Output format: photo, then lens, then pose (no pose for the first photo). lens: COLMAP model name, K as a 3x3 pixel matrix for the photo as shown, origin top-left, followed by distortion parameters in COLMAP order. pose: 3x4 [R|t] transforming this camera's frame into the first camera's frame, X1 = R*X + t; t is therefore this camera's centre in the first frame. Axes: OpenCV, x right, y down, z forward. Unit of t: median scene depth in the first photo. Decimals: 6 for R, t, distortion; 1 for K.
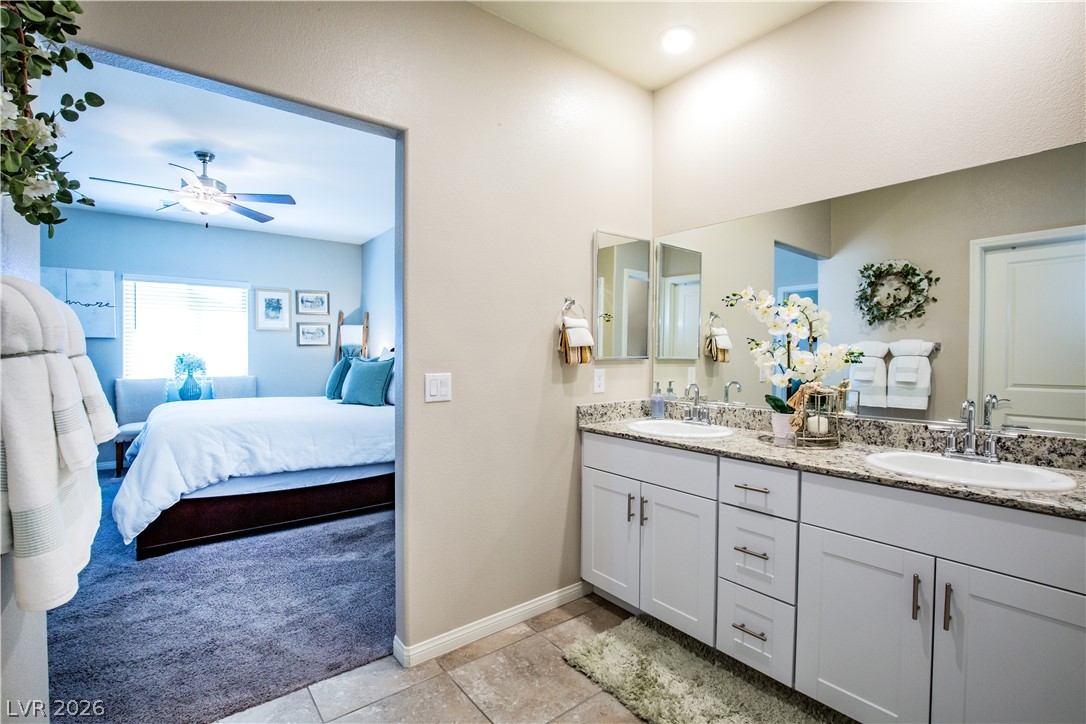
lens RADIAL K [[499.2, 0, 562.7], [0, 499.2, 363.6], [0, 0, 1]] dist [-0.047361, 0.009544]
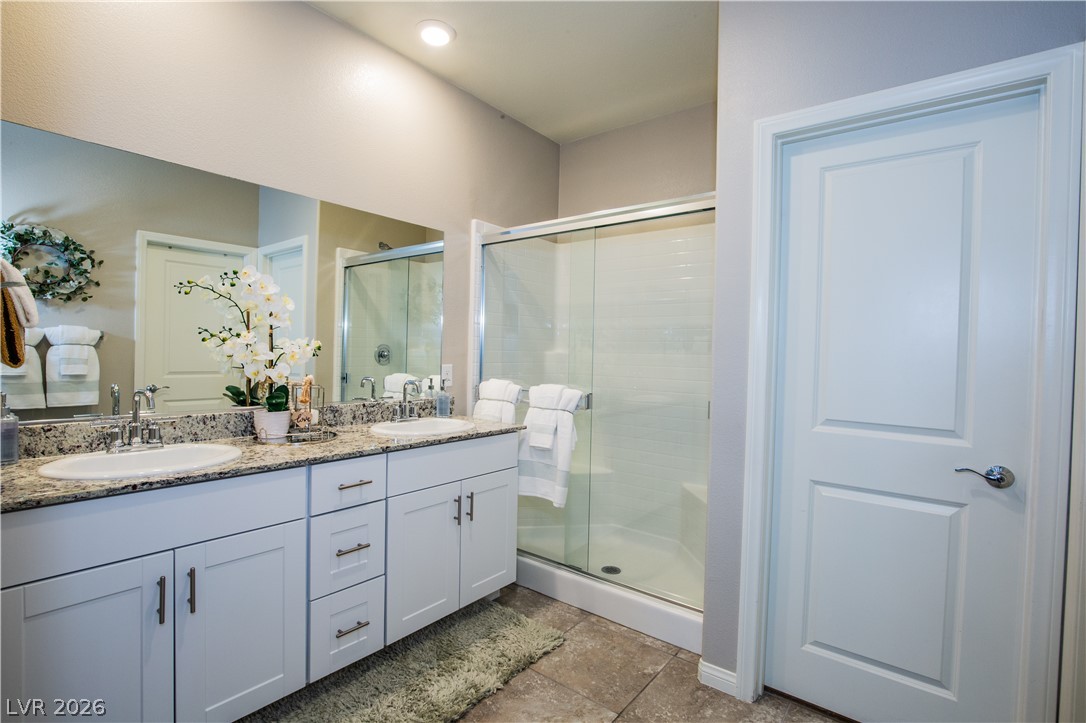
lens RADIAL K [[523.5, 0, 518.8], [0, 523.5, 357.5], [0, 0, 1]] dist [-0.026805, 0.000178]
pose [[-0.208319, -0.014467, 0.977954, -0.535053], [-0.002254, 0.999895, 0.014311, -0.013696], [-0.978058, 0.000777, -0.208330, 0.671876]]
